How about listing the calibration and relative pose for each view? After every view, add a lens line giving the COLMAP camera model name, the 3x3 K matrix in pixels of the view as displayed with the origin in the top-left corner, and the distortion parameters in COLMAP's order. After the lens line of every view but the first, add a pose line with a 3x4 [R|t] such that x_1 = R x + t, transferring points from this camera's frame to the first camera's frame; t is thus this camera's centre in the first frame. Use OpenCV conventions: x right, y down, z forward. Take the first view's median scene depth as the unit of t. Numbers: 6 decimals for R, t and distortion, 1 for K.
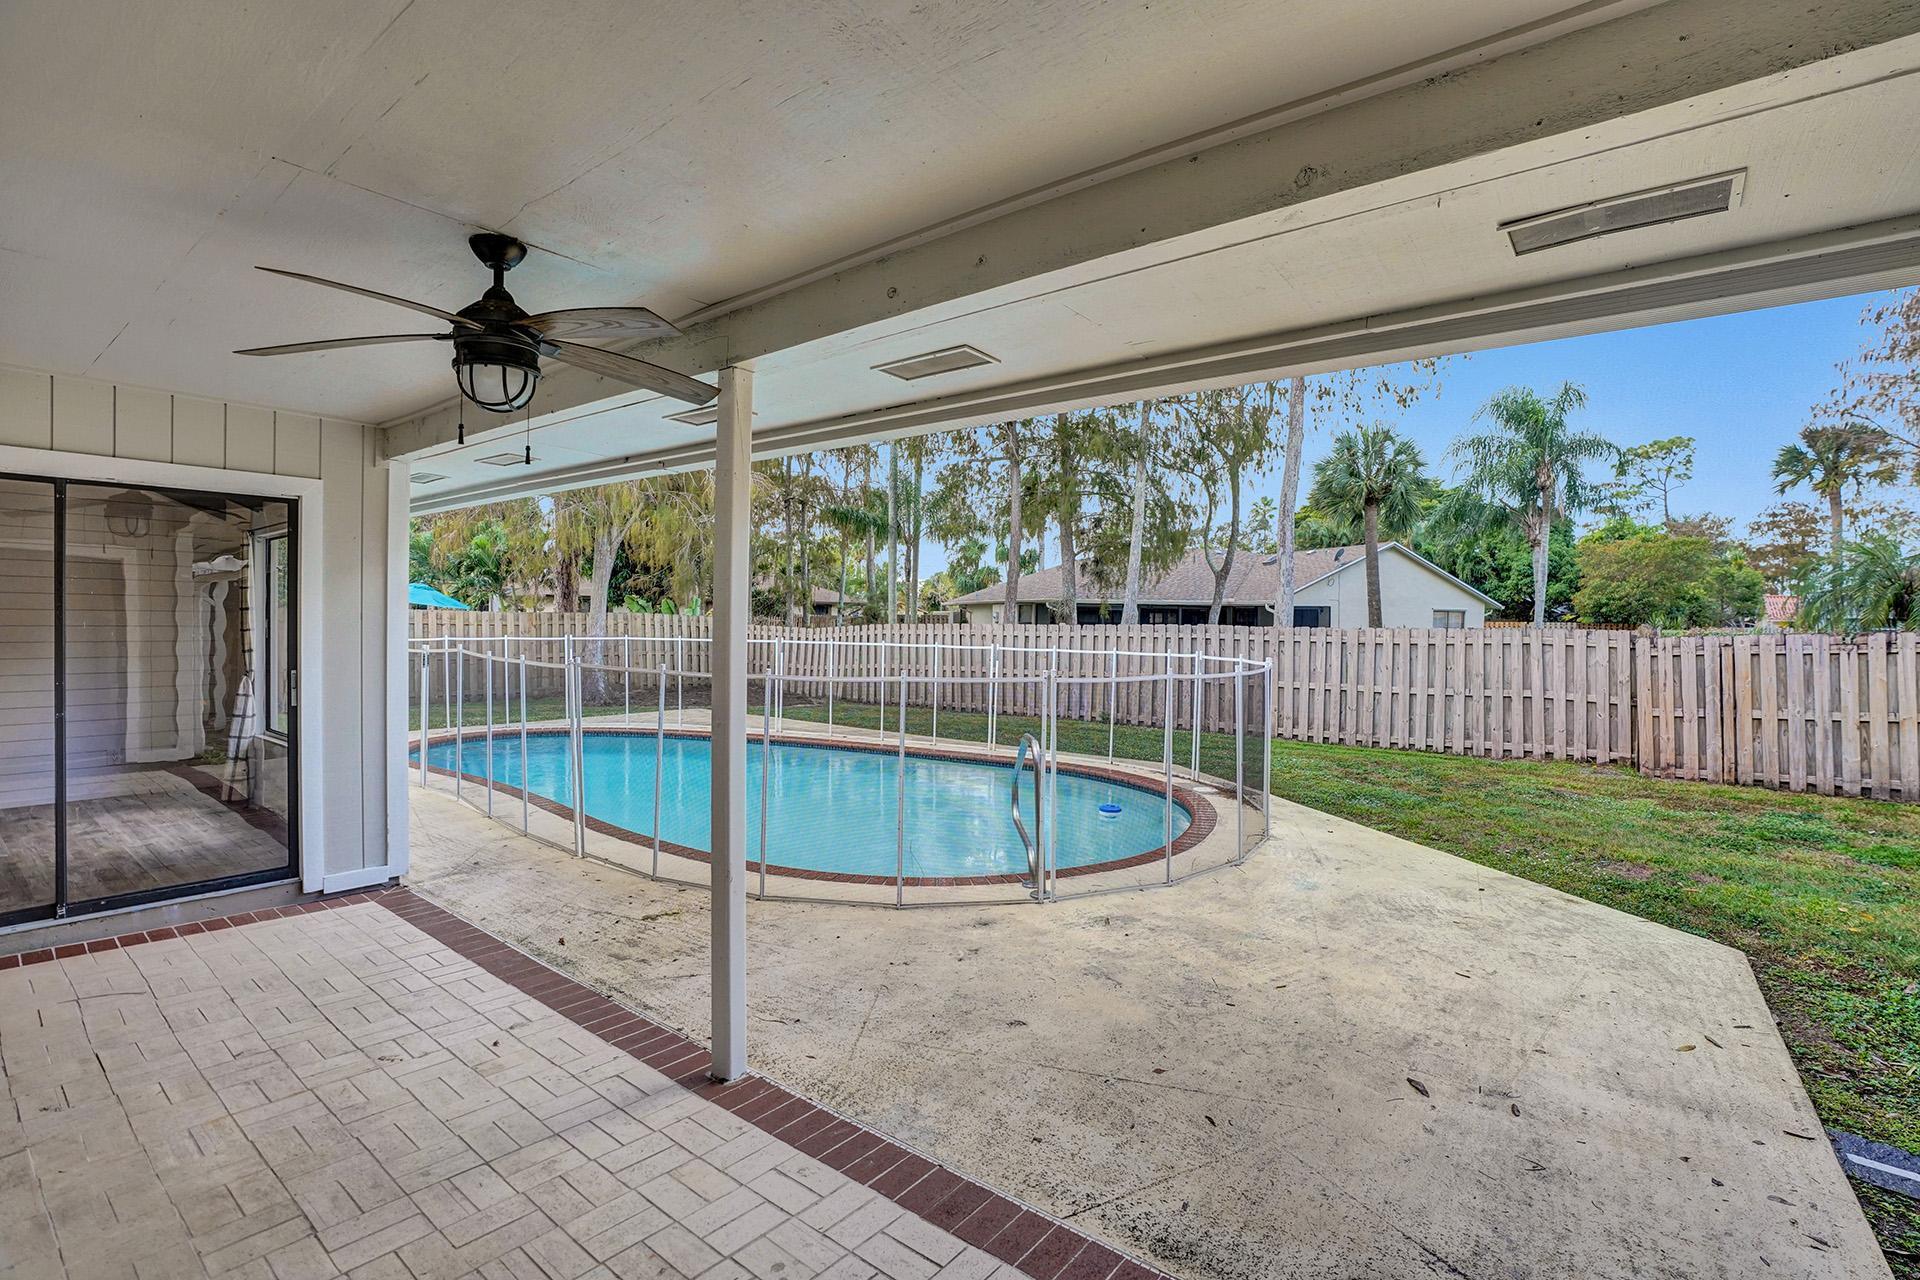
lens RADIAL K [[896.2, 0, 964.3], [0, 896.2, 628.3], [0, 0, 1]] dist [-0.054675, 0.000310]
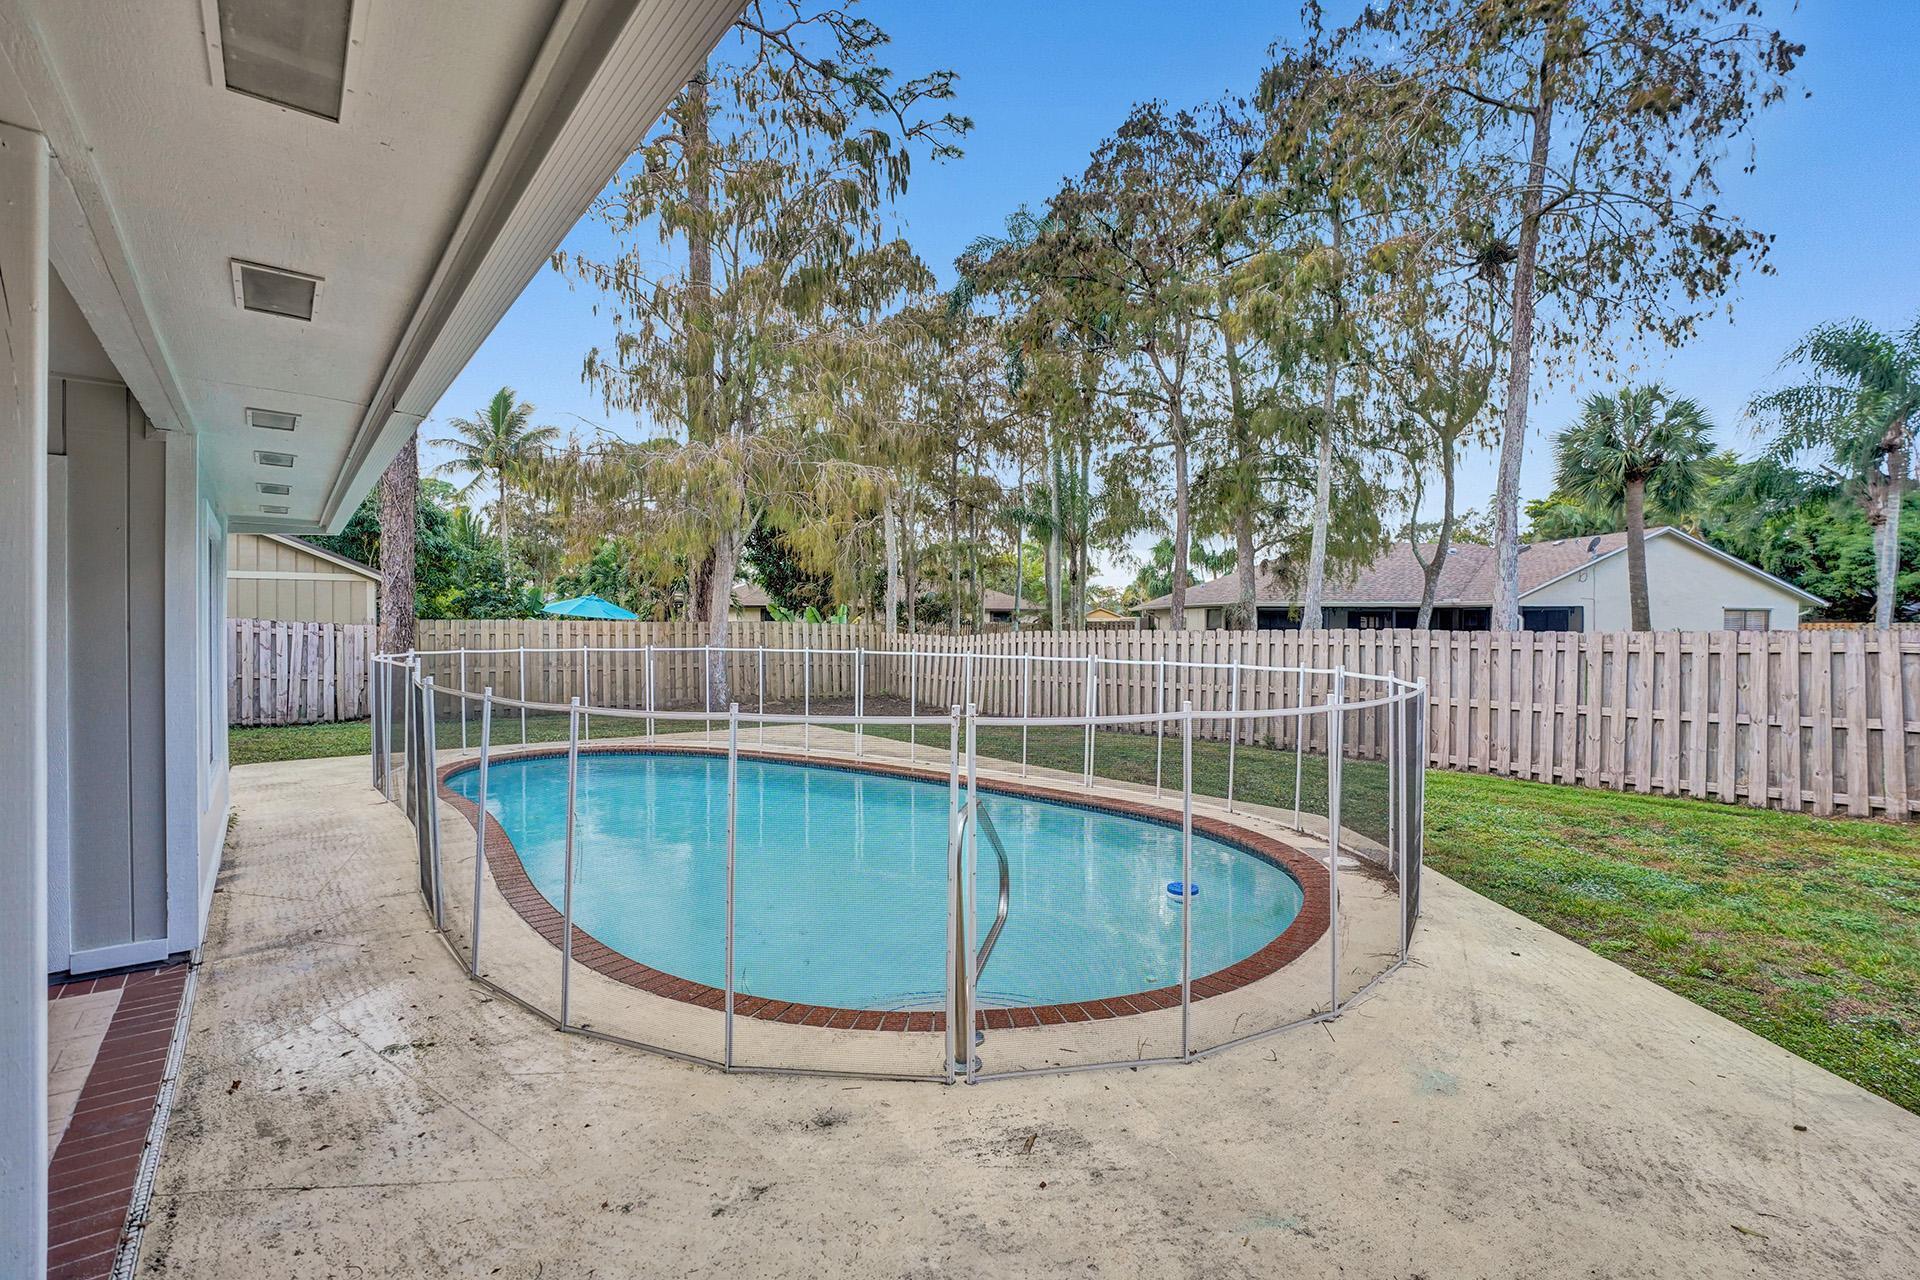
lens RADIAL K [[914.2, 0, 957.8], [0, 914.2, 635.1], [0, 0, 1]] dist [-0.061476, 0.023311]
pose [[0.974045, -0.006257, -0.226270, 0.053862], [0.006028, 0.999980, -0.001701, 0.000270], [0.226276, 0.000293, 0.974063, 0.091492]]
